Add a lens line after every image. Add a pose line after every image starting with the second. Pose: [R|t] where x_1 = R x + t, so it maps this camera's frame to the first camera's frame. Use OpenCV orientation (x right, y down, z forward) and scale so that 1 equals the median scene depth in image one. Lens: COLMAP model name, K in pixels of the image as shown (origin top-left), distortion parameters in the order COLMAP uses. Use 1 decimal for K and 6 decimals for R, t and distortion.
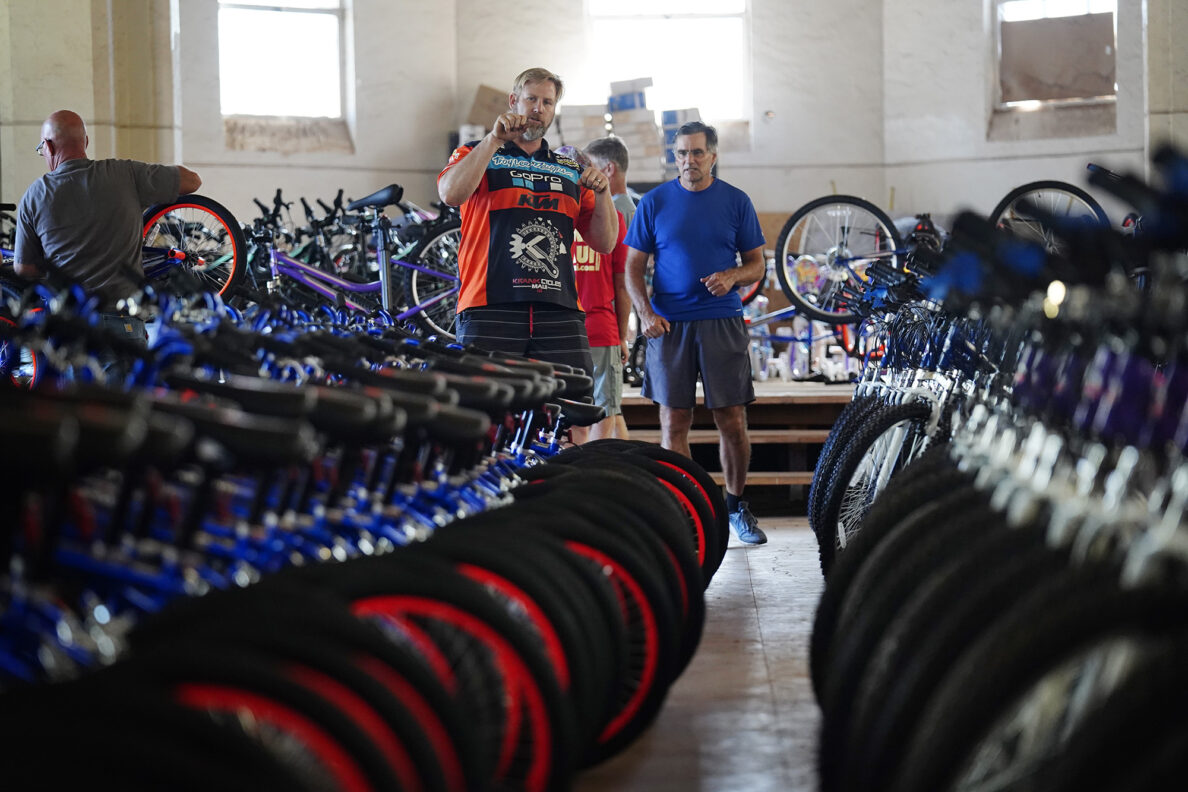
lens RADIAL K [[4231.2, 0, 594.0], [0, 4231.2, 396.0], [0, 0, 1]] dist [-0.143797, -0.772100]
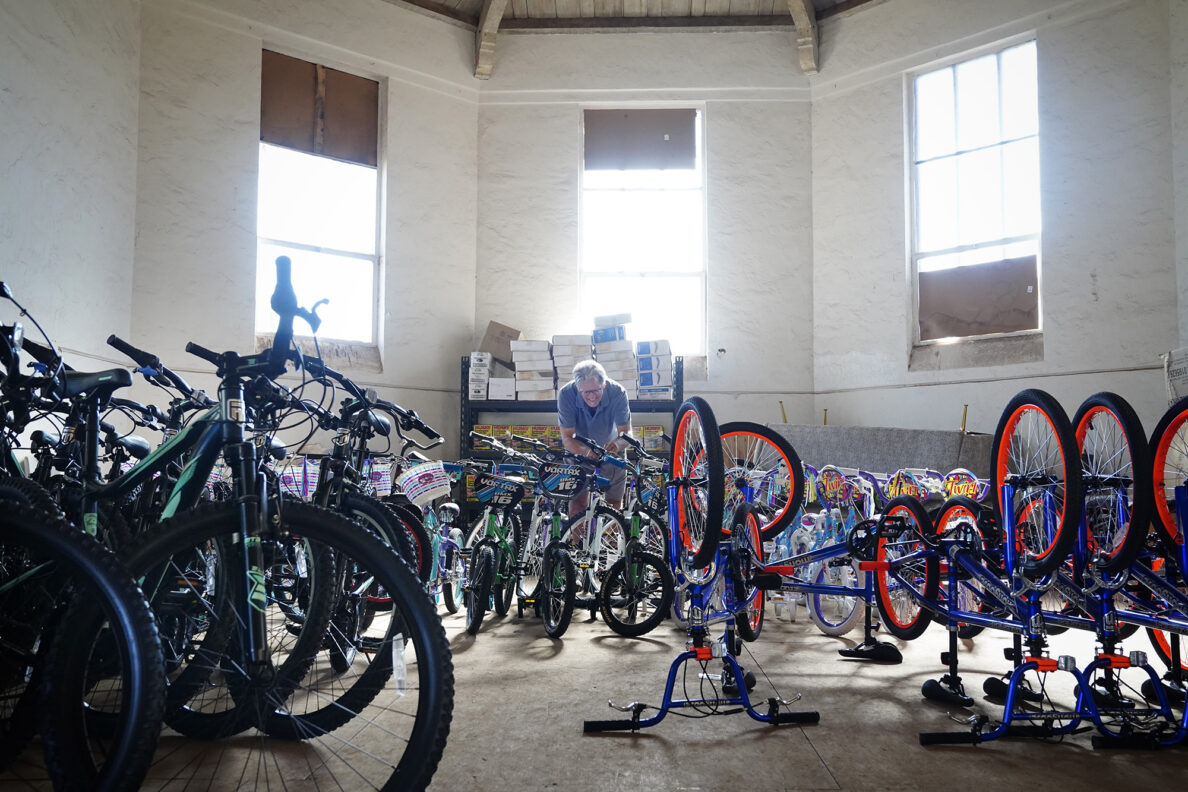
lens RADIAL K [[1147.4, 0, 594.0], [0, 1147.4, 396.0], [0, 0, 1]] dist [0.008036, 0.021529]
pose [[0.999704, 0.016600, -0.017803, 0.009754], [-0.018075, 0.996116, -0.086172, -0.023647], [0.016303, 0.086469, 0.996121, 0.674150]]
